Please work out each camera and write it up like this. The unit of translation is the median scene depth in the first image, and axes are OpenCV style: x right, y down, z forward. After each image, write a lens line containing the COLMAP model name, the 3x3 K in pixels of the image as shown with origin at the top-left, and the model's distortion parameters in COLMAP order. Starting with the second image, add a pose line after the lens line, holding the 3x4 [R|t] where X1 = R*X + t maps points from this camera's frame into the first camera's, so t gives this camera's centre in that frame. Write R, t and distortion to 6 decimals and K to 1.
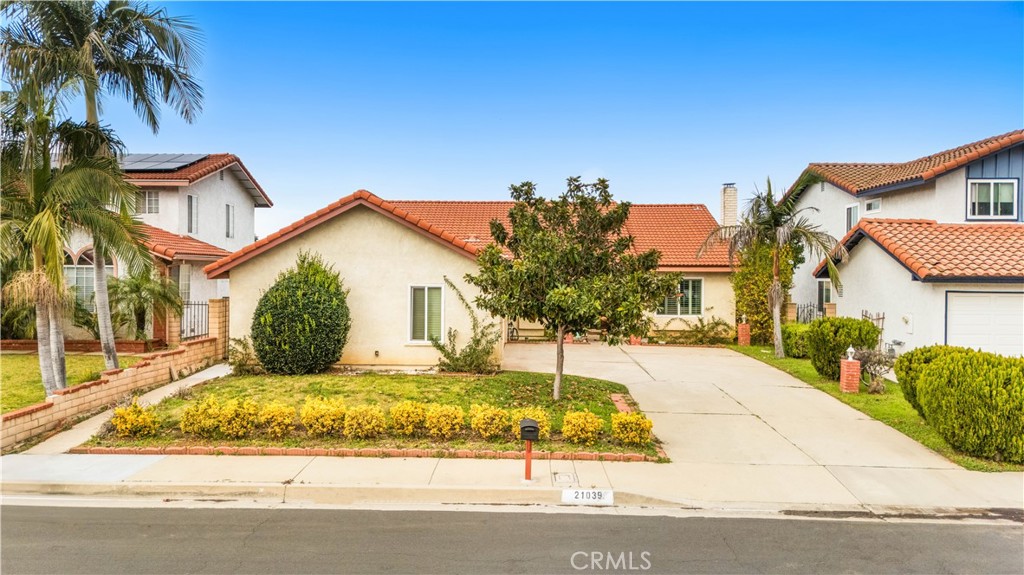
lens RADIAL K [[752.4, 0, 513.8], [0, 752.4, 285.7], [0, 0, 1]] dist [0.076257, -0.095881]
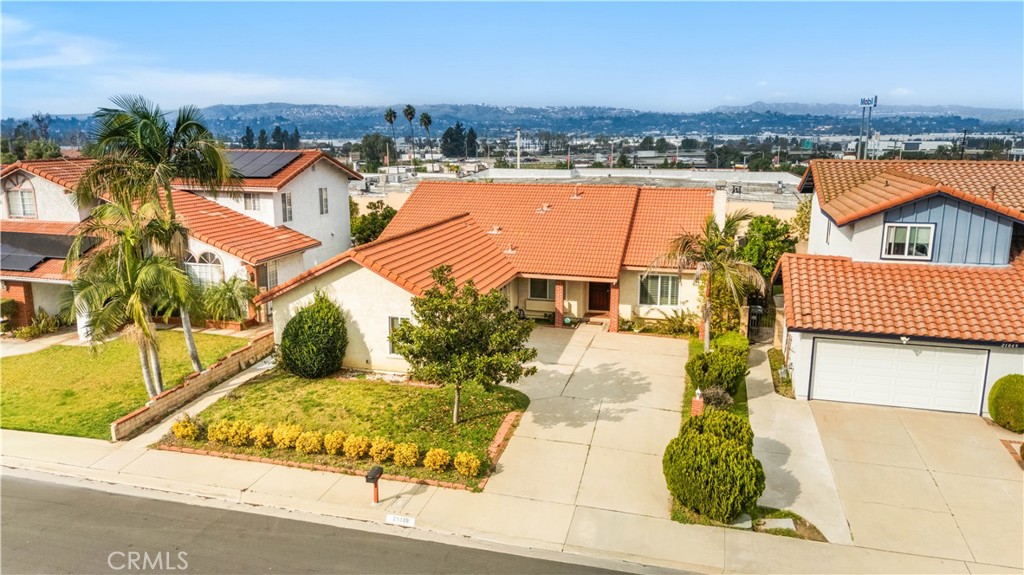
lens RADIAL K [[752.4, 0, 513.8], [0, 752.4, 285.7], [0, 0, 1]] dist [0.076257, -0.095881]
pose [[0.969770, 0.048047, -0.239245, 0.339141], [-0.001568, 0.981631, 0.190783, -0.260637], [0.244017, -0.184640, 0.952031, -0.209204]]
